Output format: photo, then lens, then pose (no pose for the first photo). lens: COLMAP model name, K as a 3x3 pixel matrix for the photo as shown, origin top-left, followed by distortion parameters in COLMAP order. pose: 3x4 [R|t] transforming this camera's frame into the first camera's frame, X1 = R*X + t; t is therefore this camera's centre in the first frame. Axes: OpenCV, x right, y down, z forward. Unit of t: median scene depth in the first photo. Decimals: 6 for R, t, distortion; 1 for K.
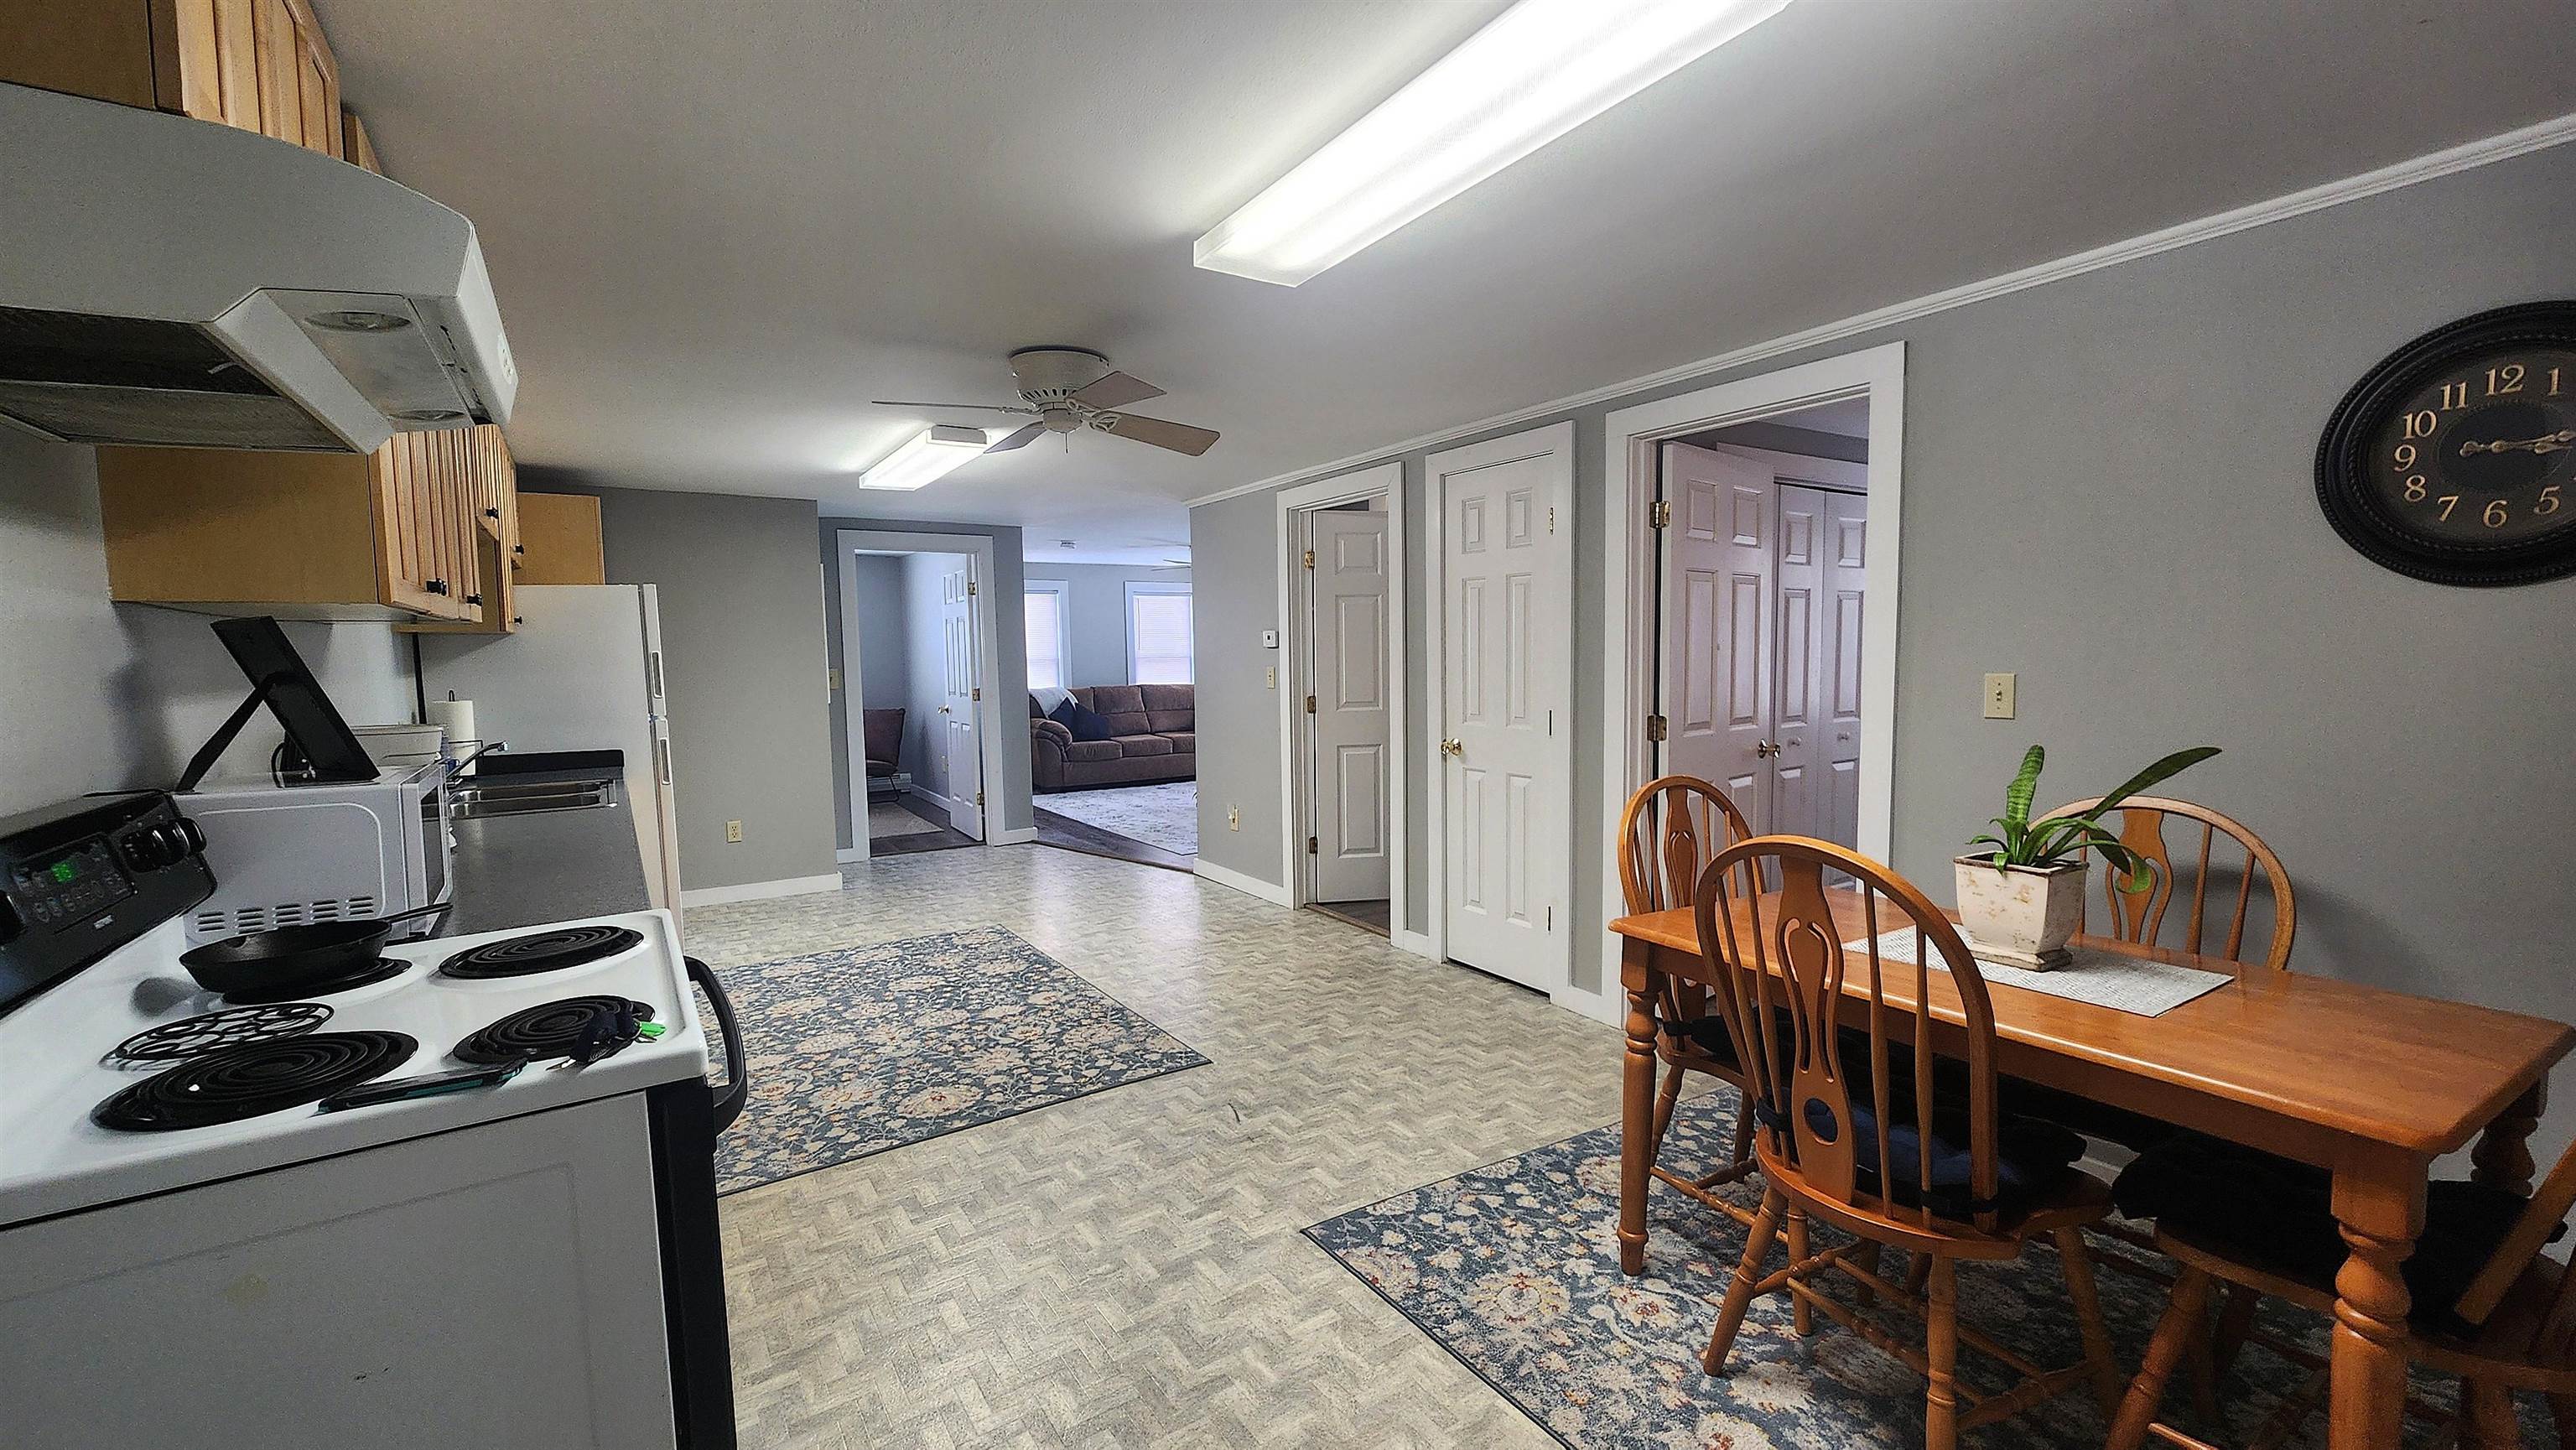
lens RADIAL K [[1062.2, 0, 1298.3], [0, 1062.2, 724.4], [0, 0, 1]] dist [-0.002136, -0.000495]
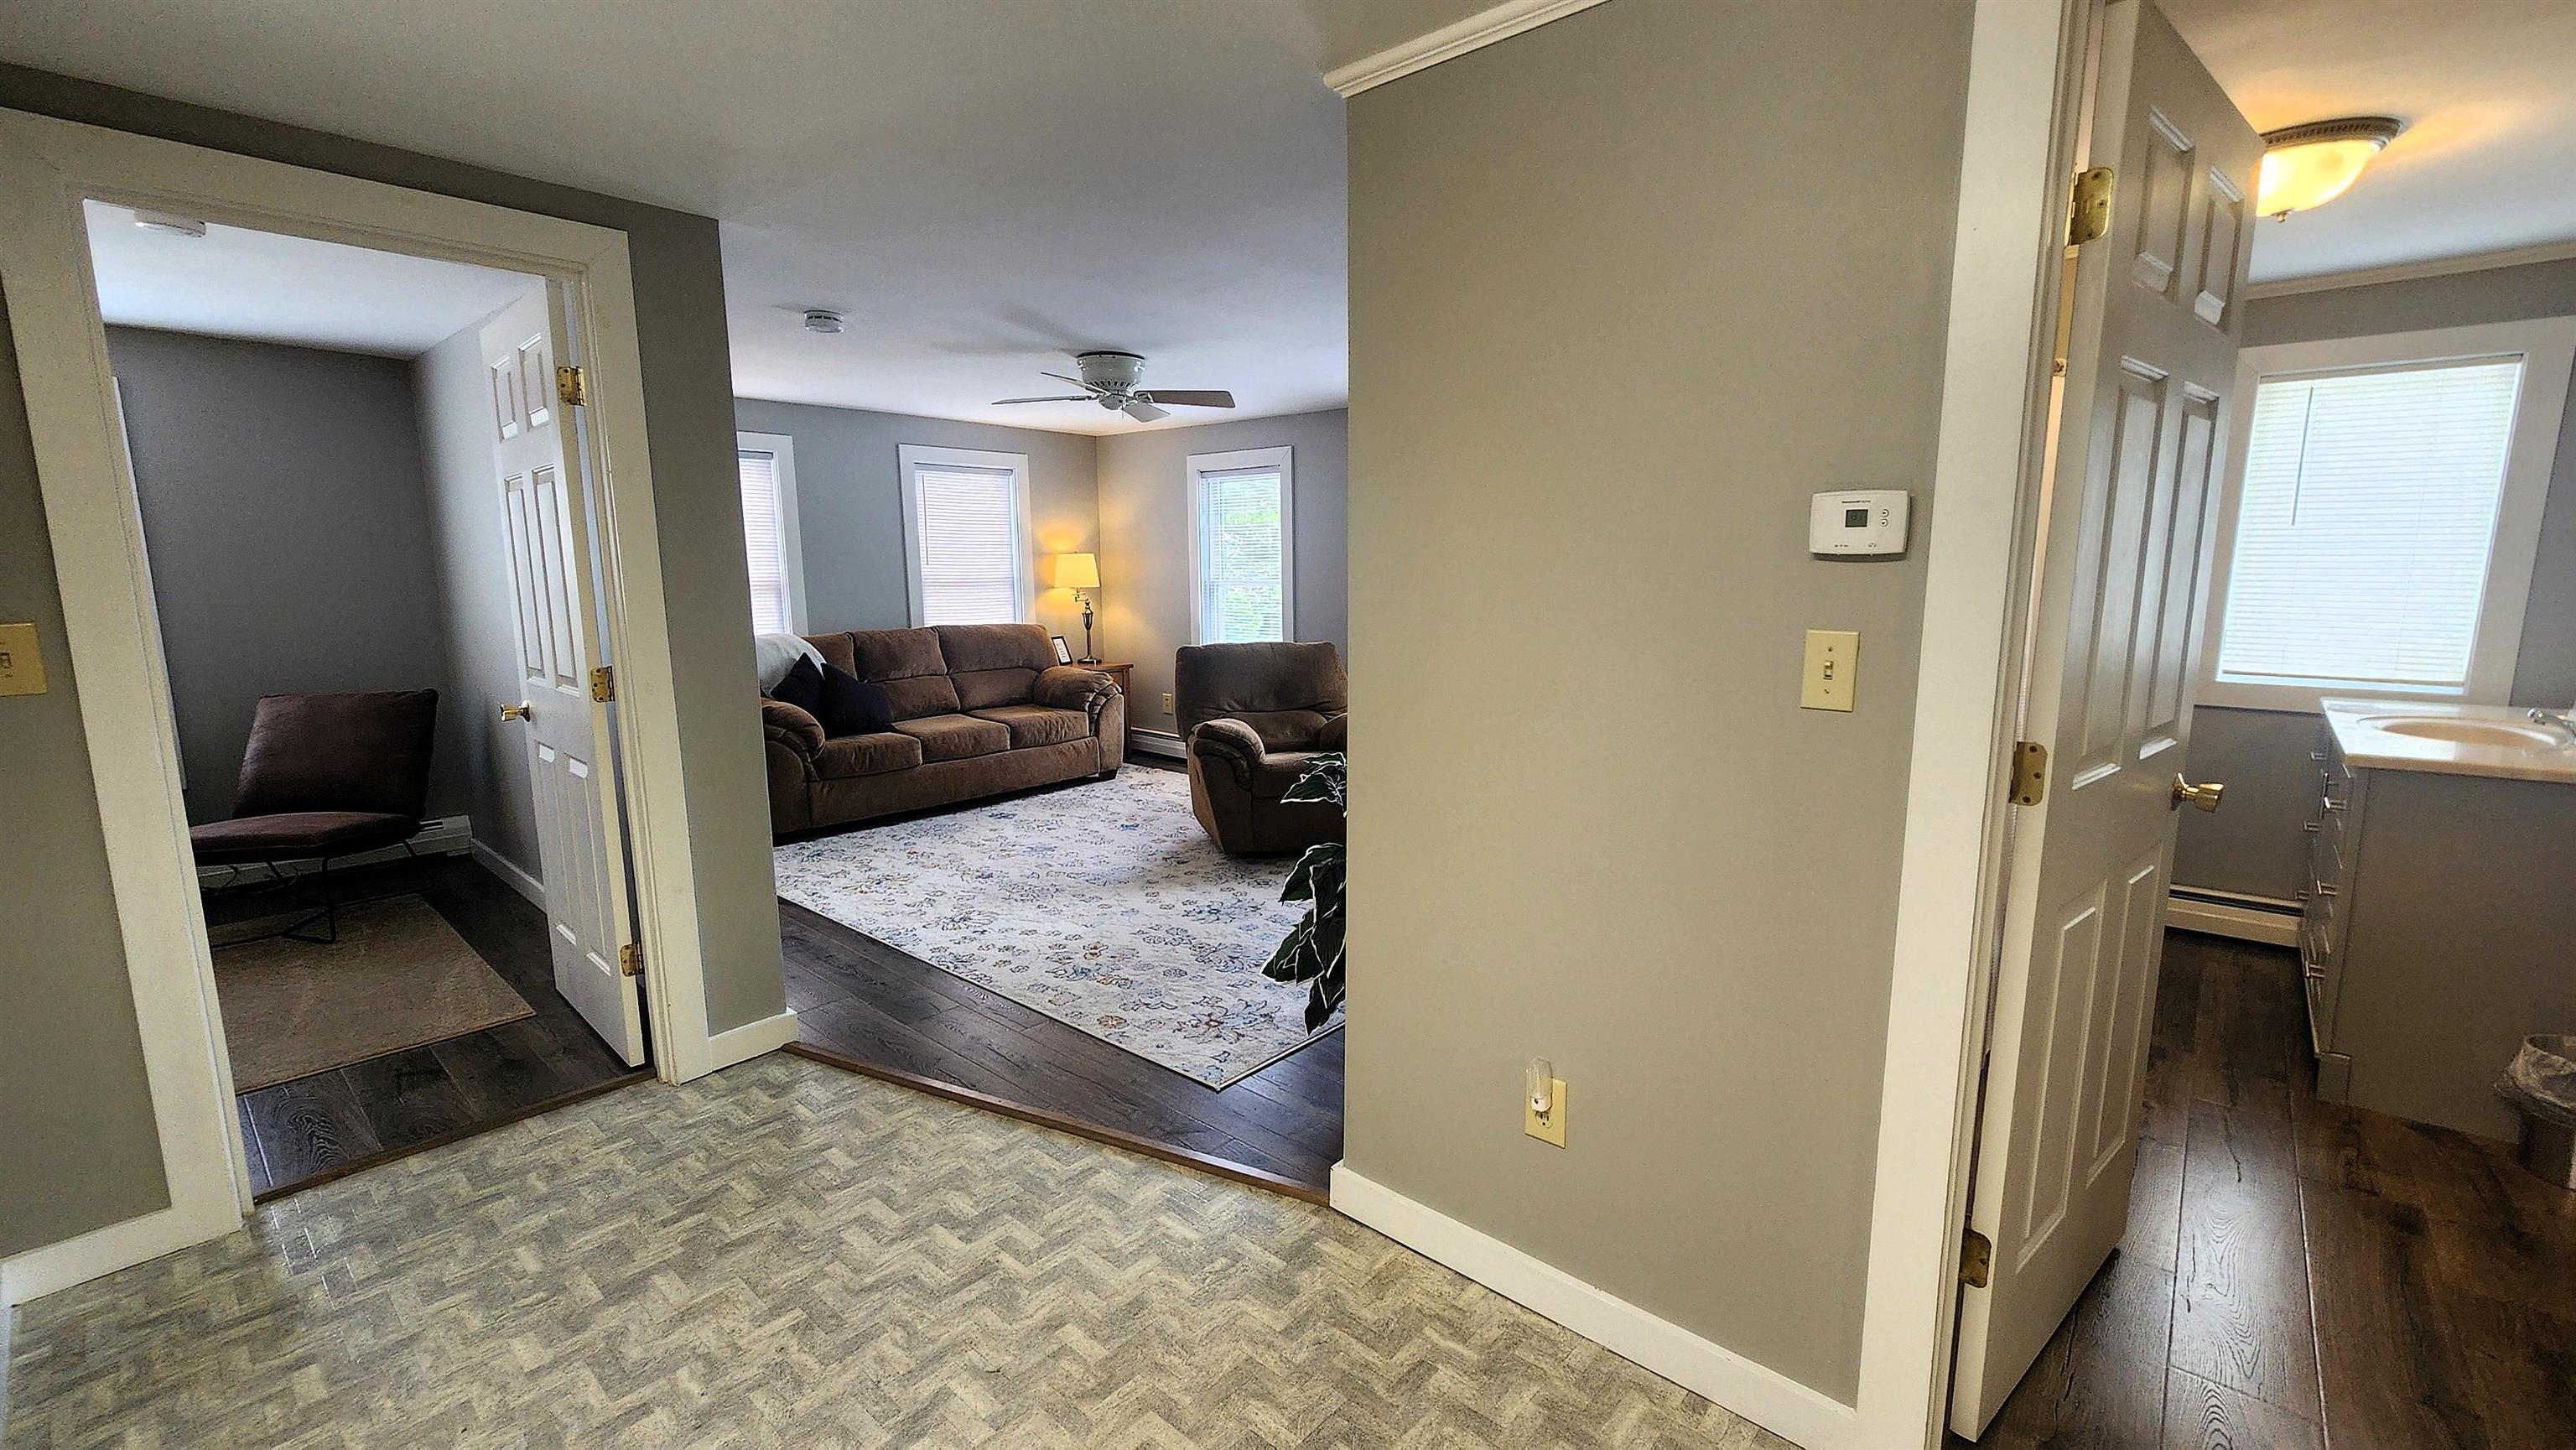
lens RADIAL K [[1062.2, 0, 1296.2], [0, 1062.2, 726.5], [0, 0, 1]] dist [-0.002136, -0.000495]
pose [[0.964297, -0.030552, 0.263056, -0.390927], [0.010425, 0.996932, 0.077572, -0.090223], [-0.264619, -0.072060, 0.961657, 1.347648]]
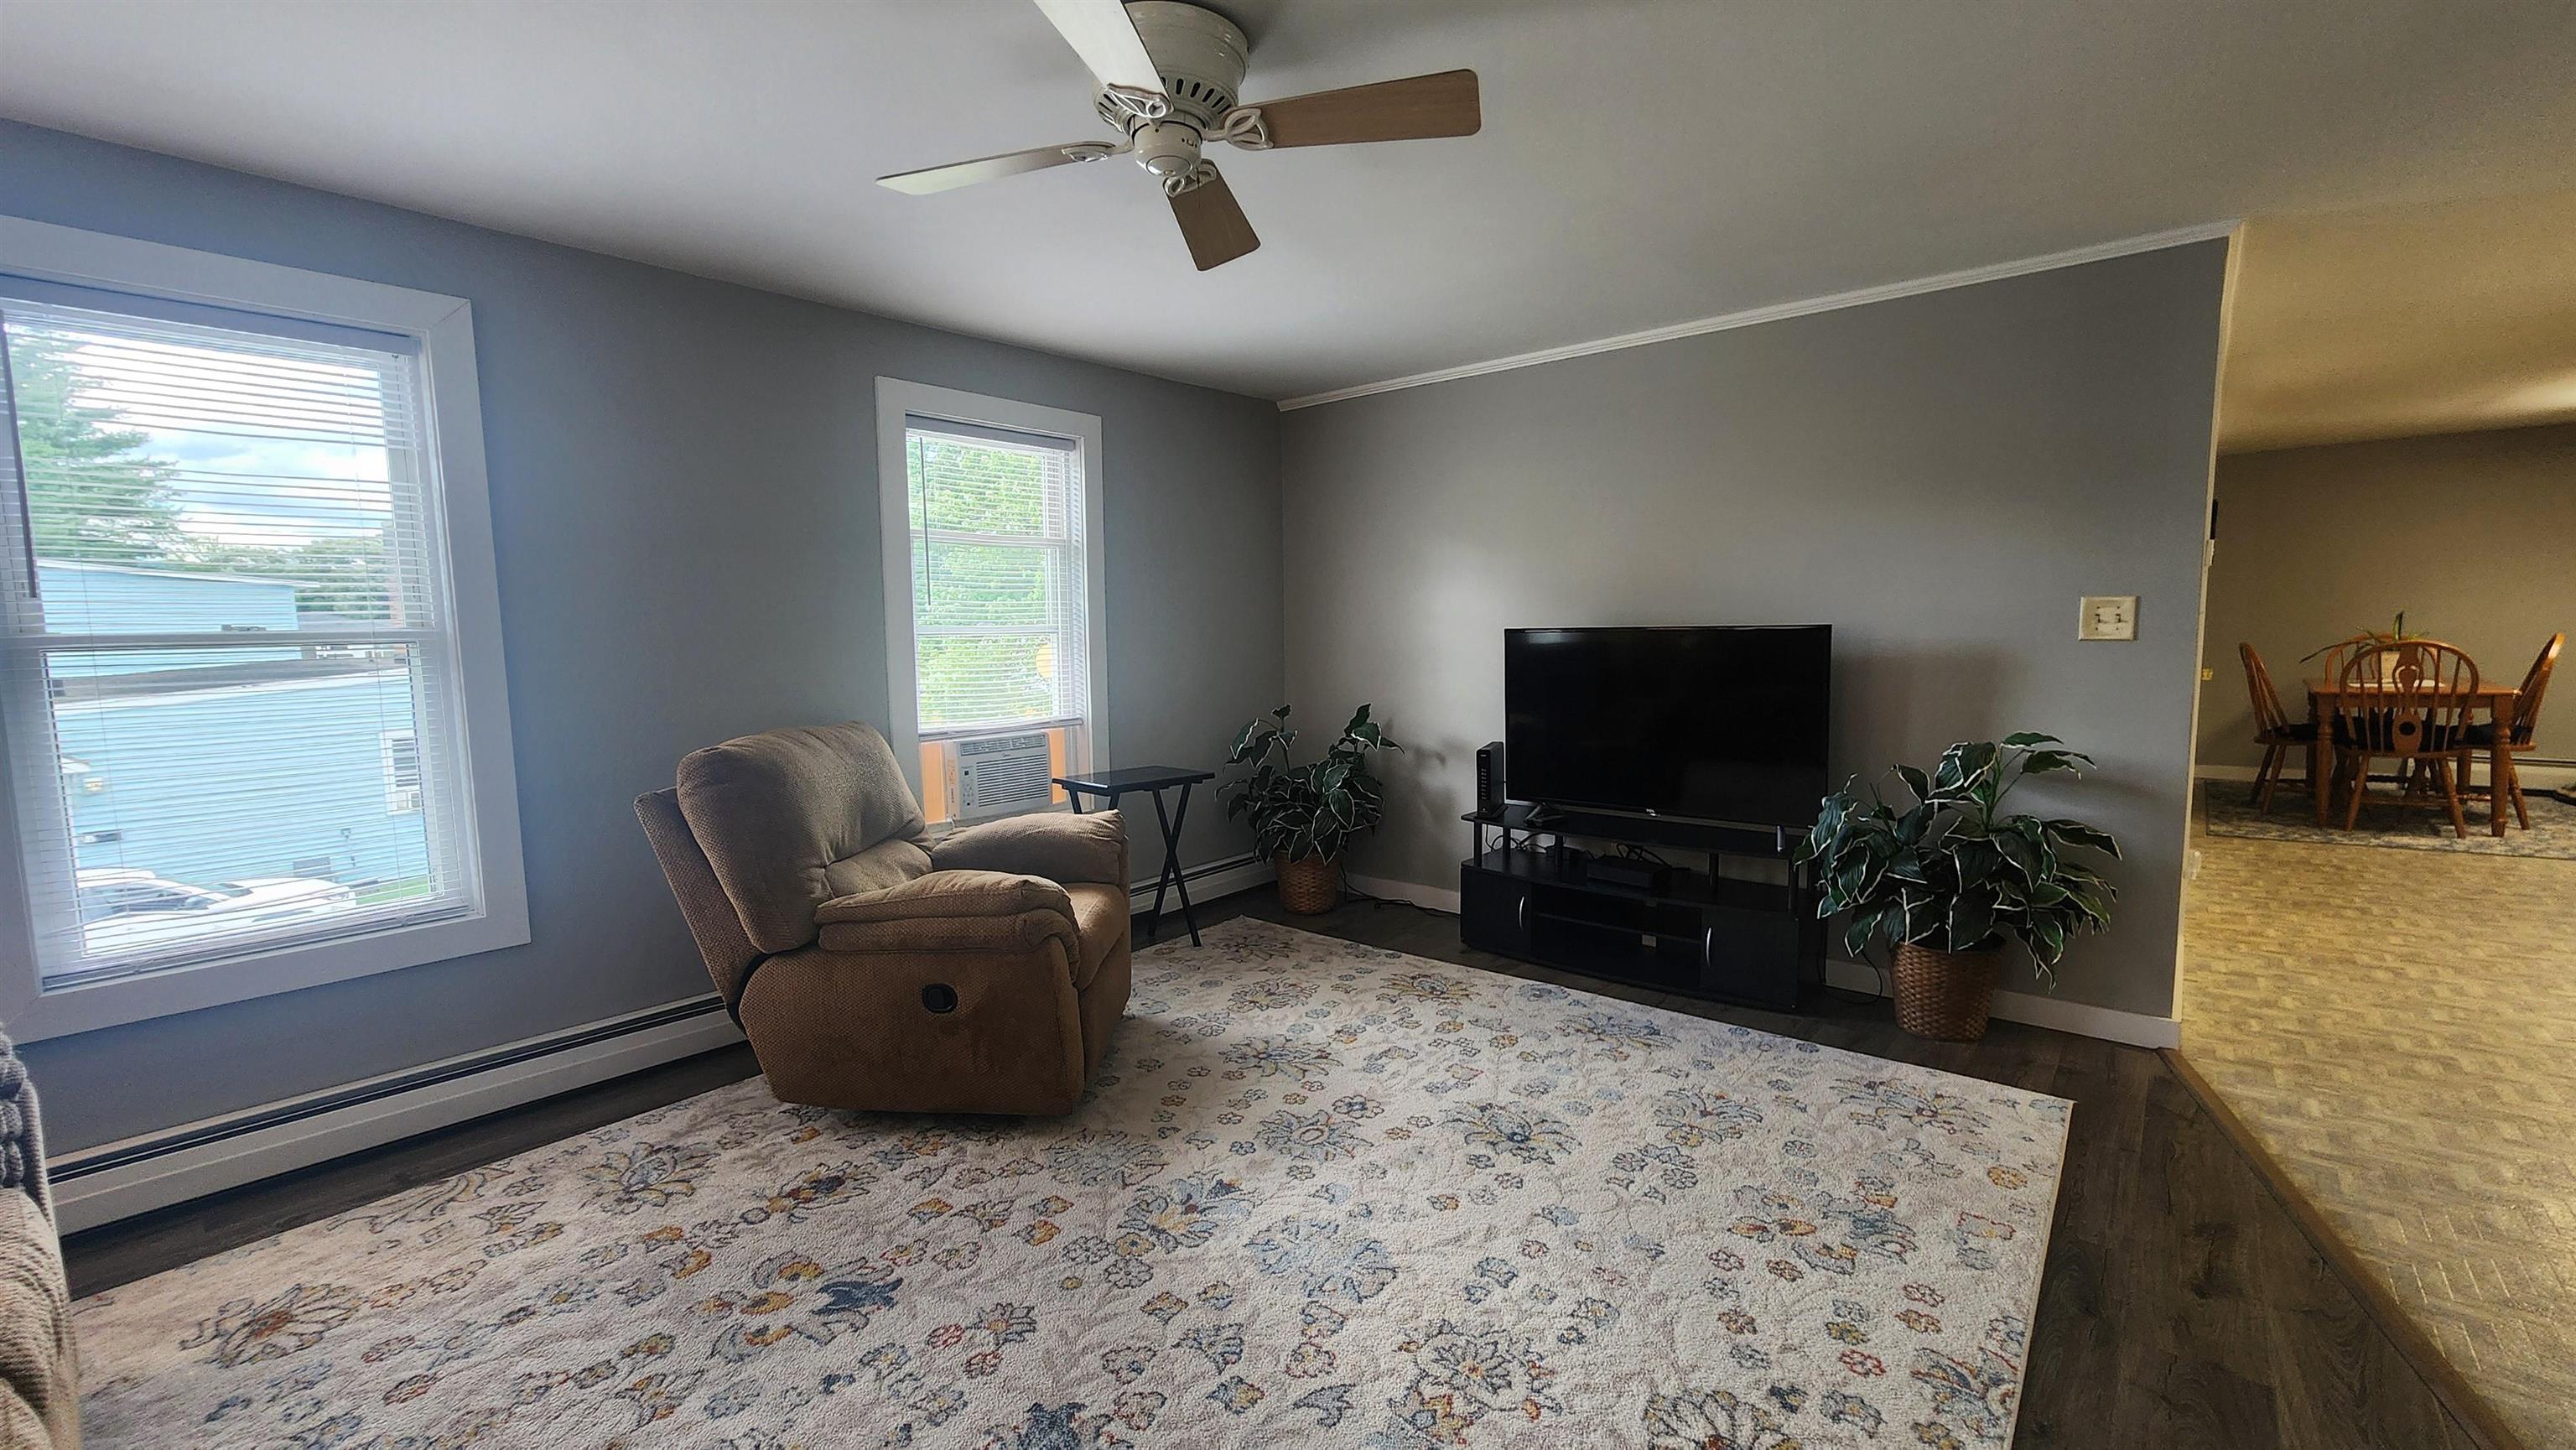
lens RADIAL K [[1062.2, 0, 1285.6], [0, 1062.2, 725.9], [0, 0, 1]] dist [-0.002136, -0.000495]
pose [[-0.278676, -0.076166, 0.957360, -0.679974], [0.091855, 0.990166, 0.105514, -0.138459], [-0.955982, 0.117343, -0.268939, 2.398223]]
